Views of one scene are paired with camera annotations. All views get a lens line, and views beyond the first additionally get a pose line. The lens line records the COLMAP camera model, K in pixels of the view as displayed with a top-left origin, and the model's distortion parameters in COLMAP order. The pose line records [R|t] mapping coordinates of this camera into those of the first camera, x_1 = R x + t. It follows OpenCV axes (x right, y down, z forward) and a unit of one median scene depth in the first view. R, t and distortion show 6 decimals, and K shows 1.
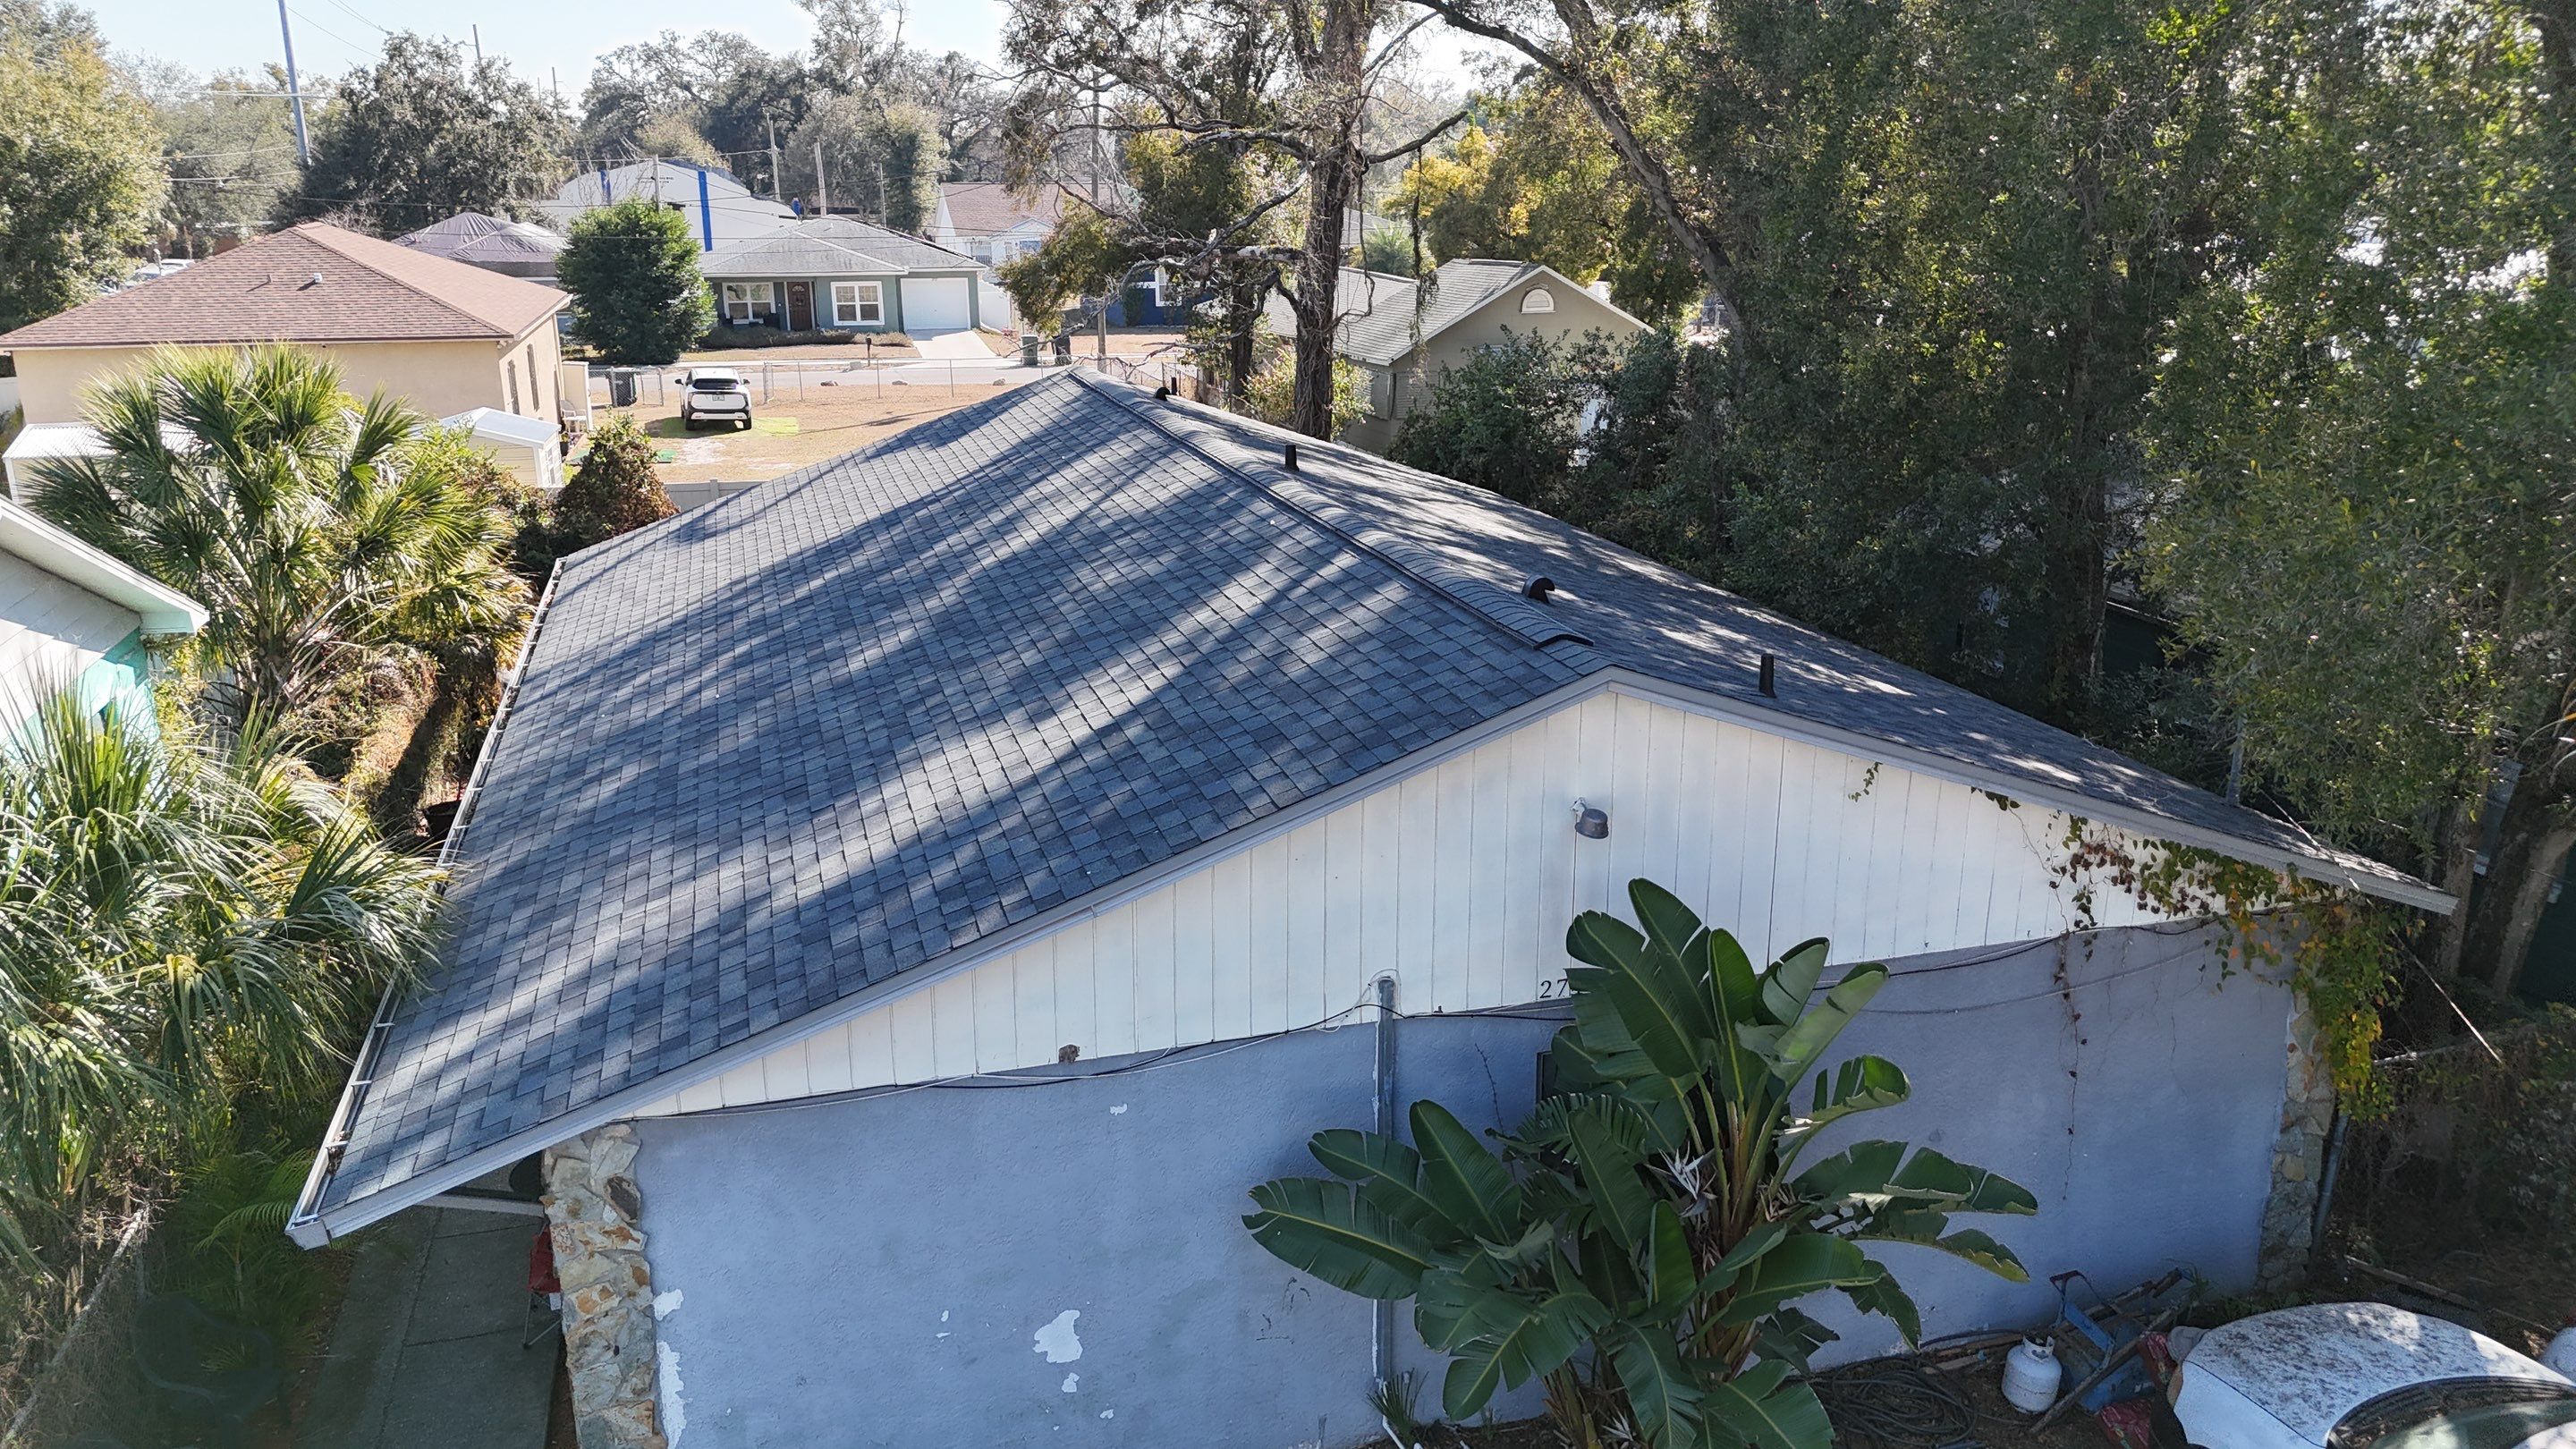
lens RADIAL K [[1894.3, 0, 1288.0], [0, 1894.3, 724.5], [0, 0, 1]] dist [0.182641, -0.331743]
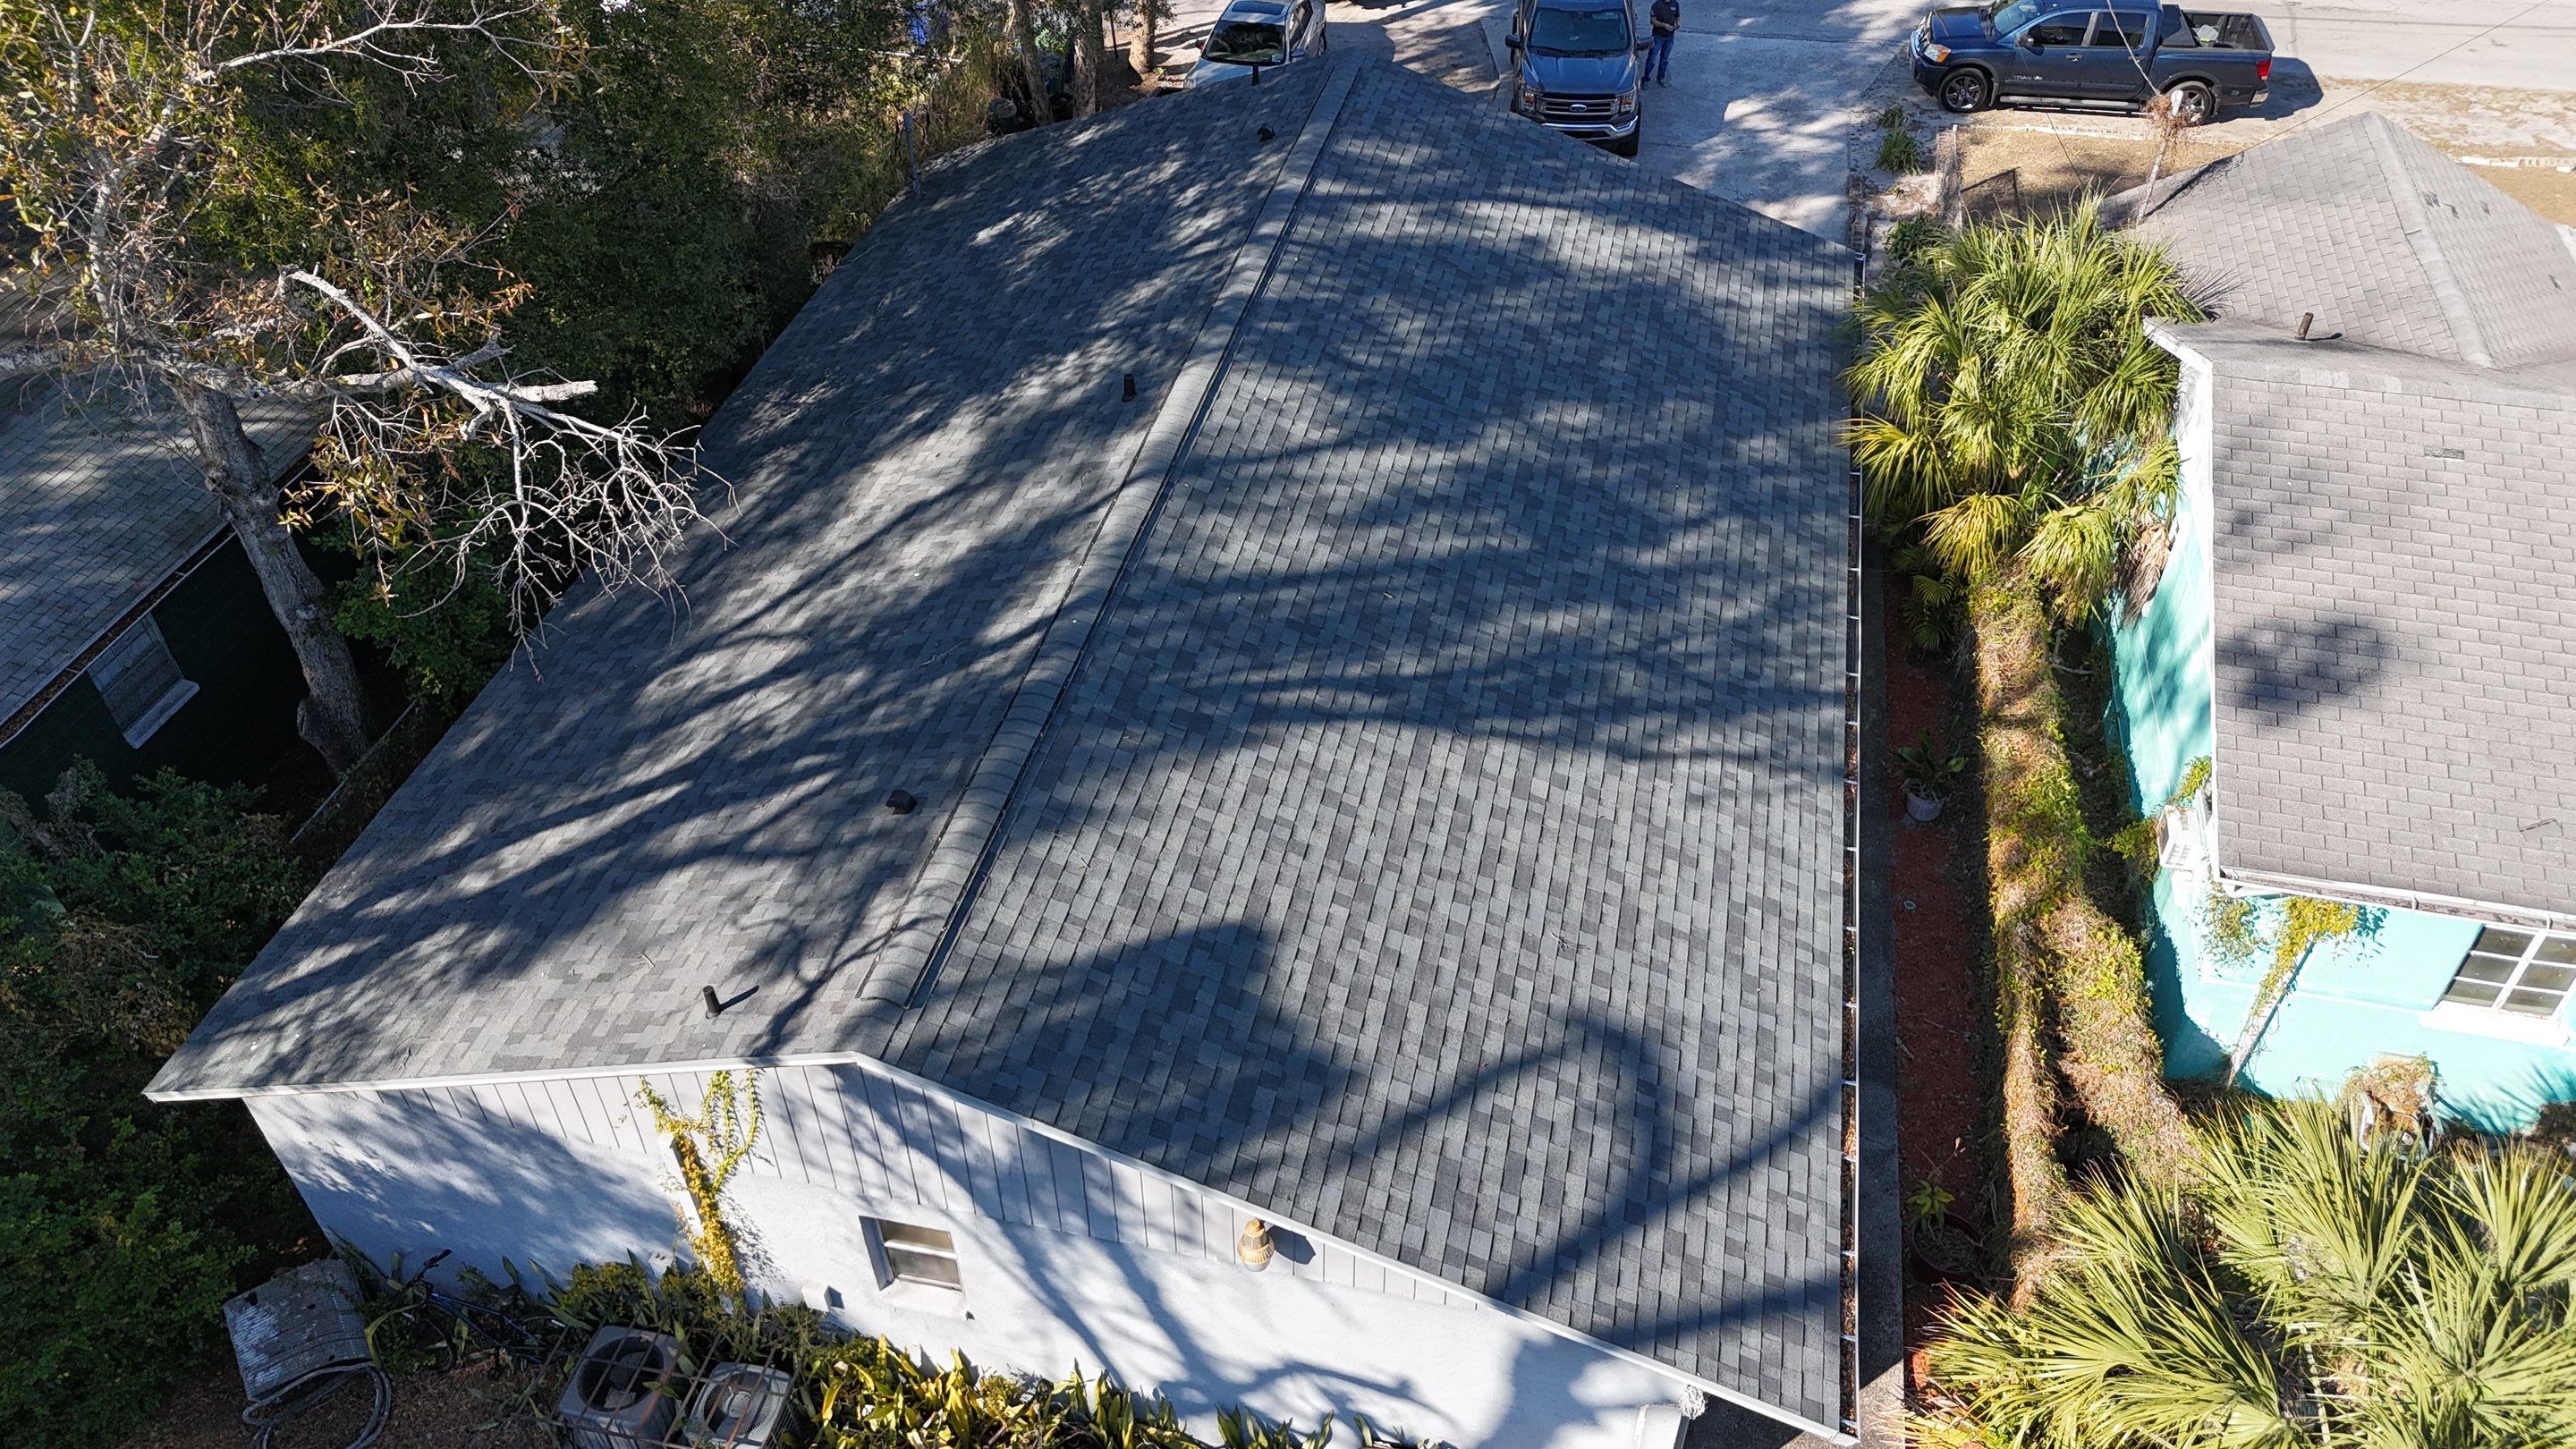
lens RADIAL K [[1896.2, 0, 1299.3], [0, 1896.2, 721.5], [0, 0, 1]] dist [0.125982, -0.136024]
pose [[-0.879350, -0.309125, 0.362195, -0.673365], [0.141110, 0.557298, 0.818234, -1.154932], [-0.454787, 0.770624, -0.446439, 2.078928]]
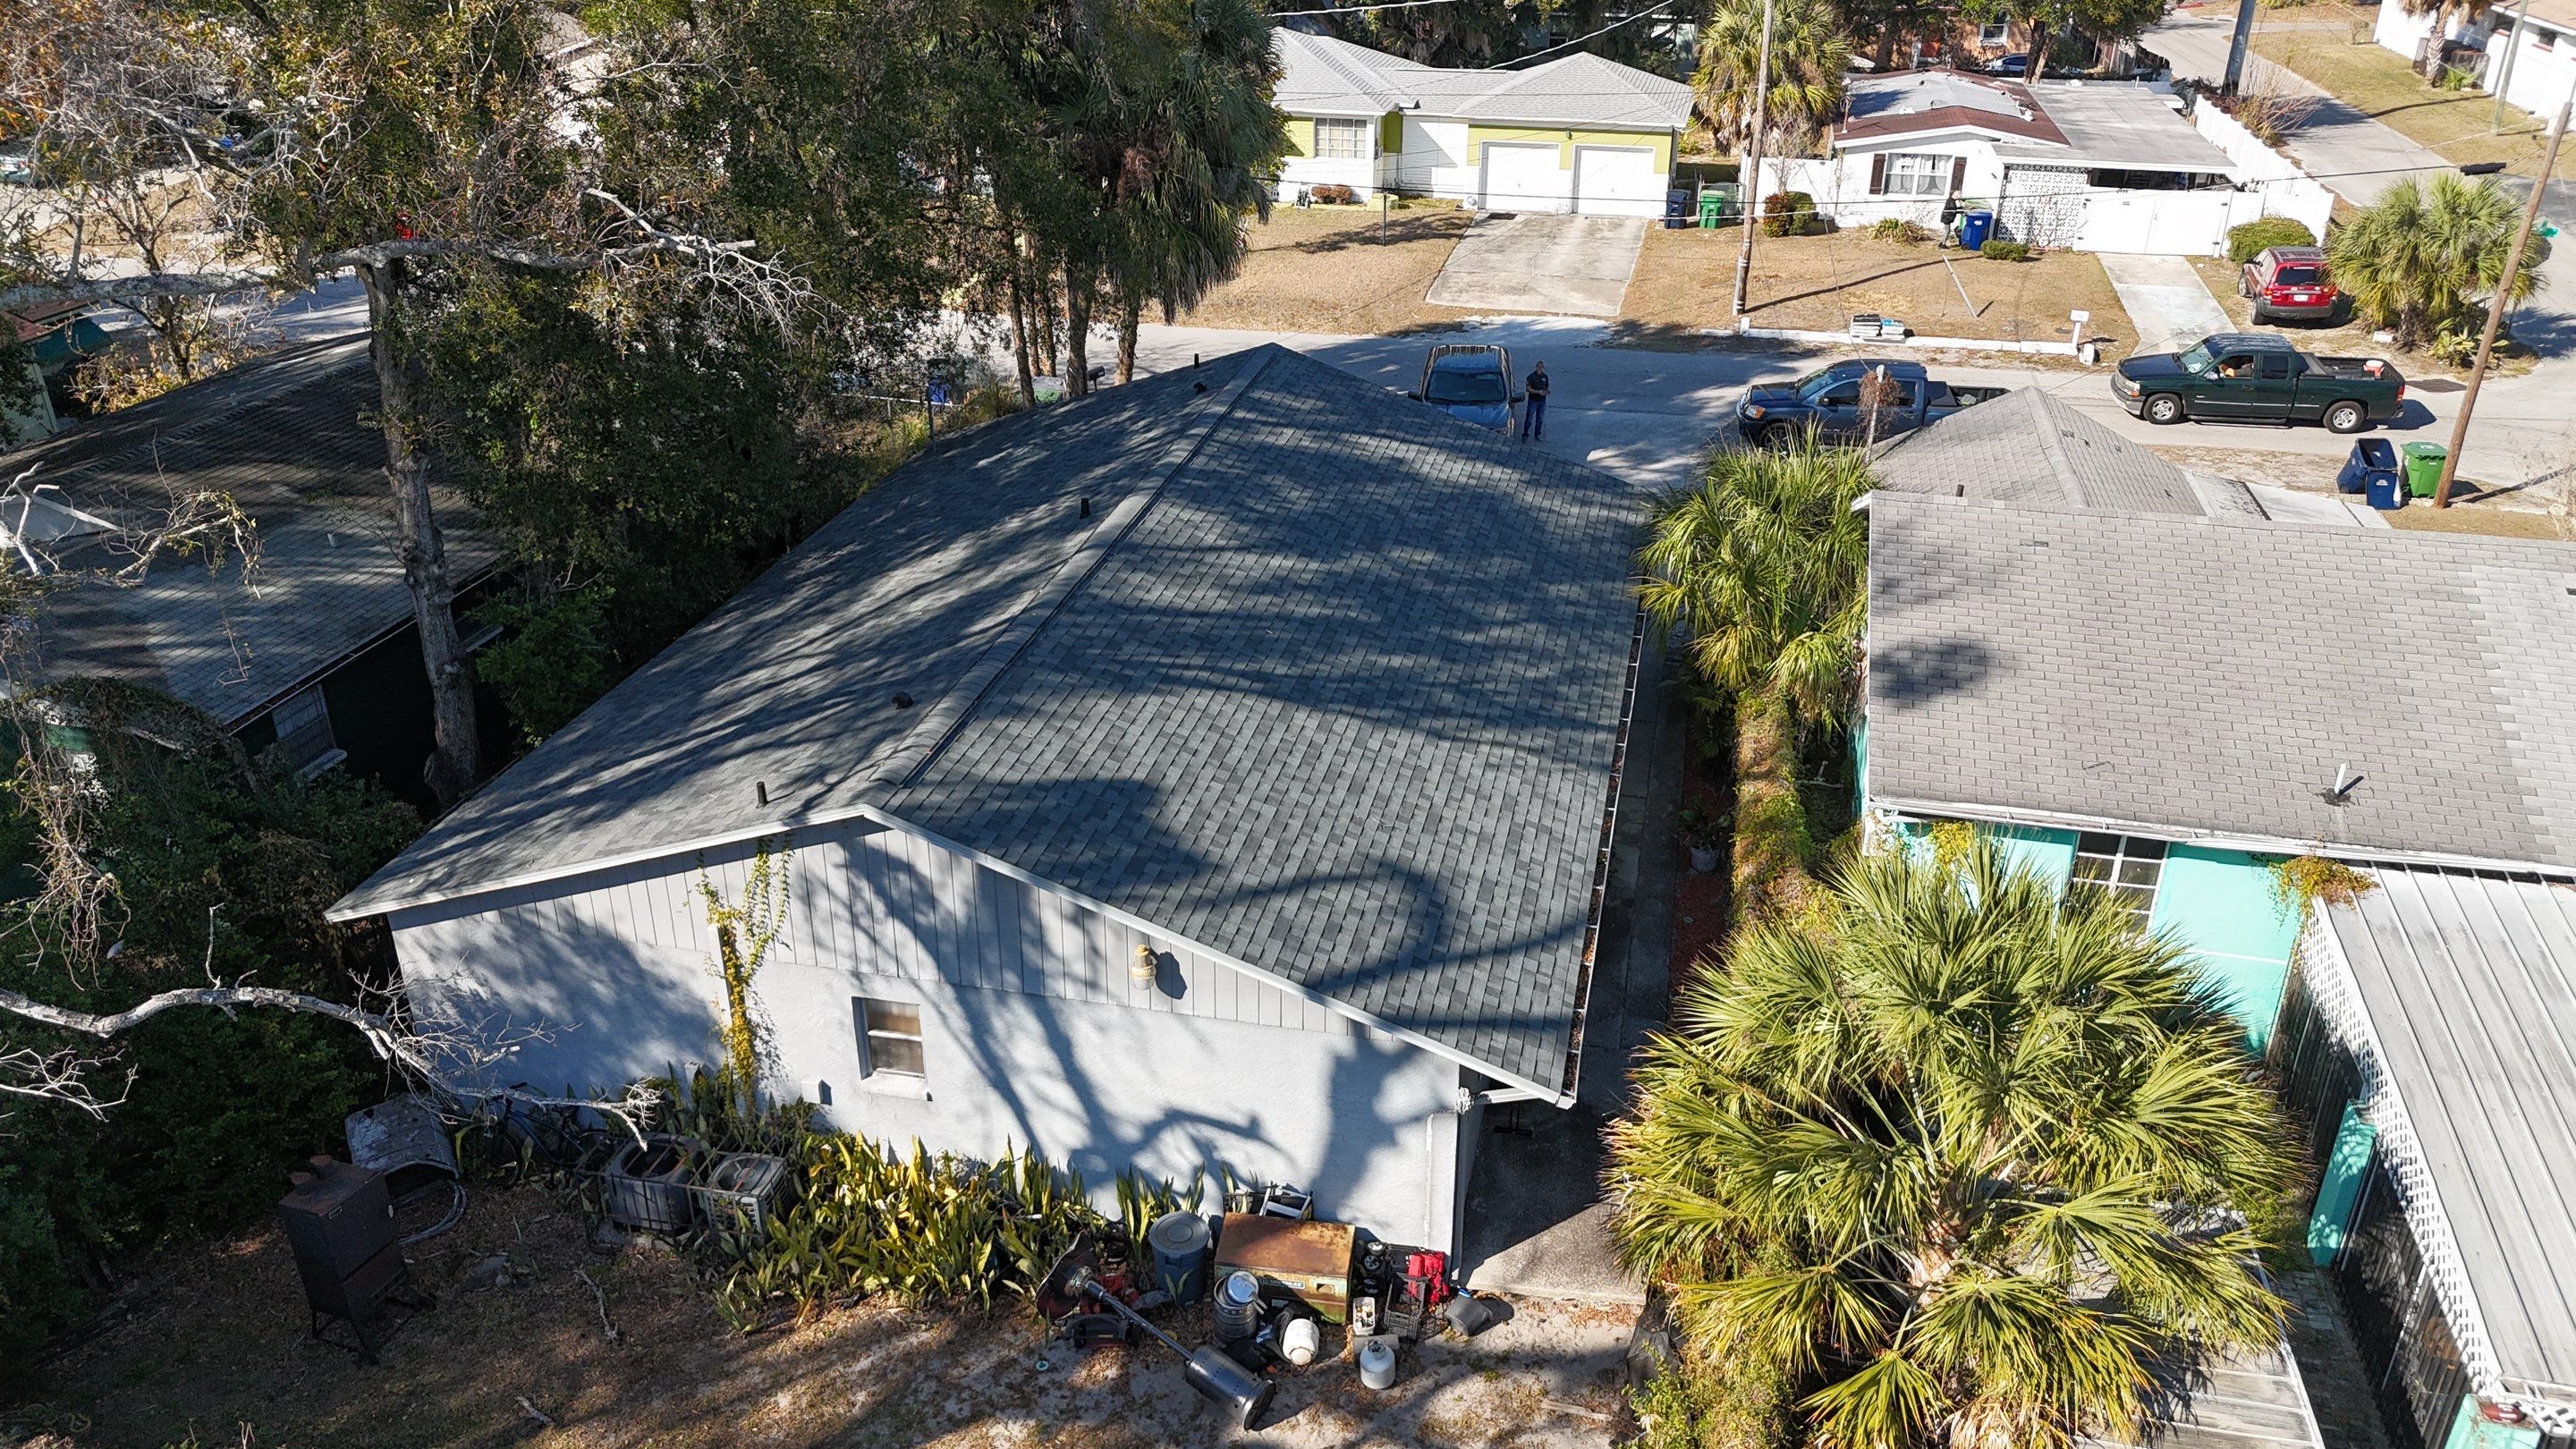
lens RADIAL K [[1894.3, 0, 1288.0], [0, 1894.3, 724.5], [0, 0, 1]] dist [0.182641, -0.331743]
pose [[-0.877337, -0.215413, 0.428809, -1.006775], [0.130212, 0.753194, 0.644781, -1.192962], [-0.461871, 0.621527, -0.632756, 2.547122]]
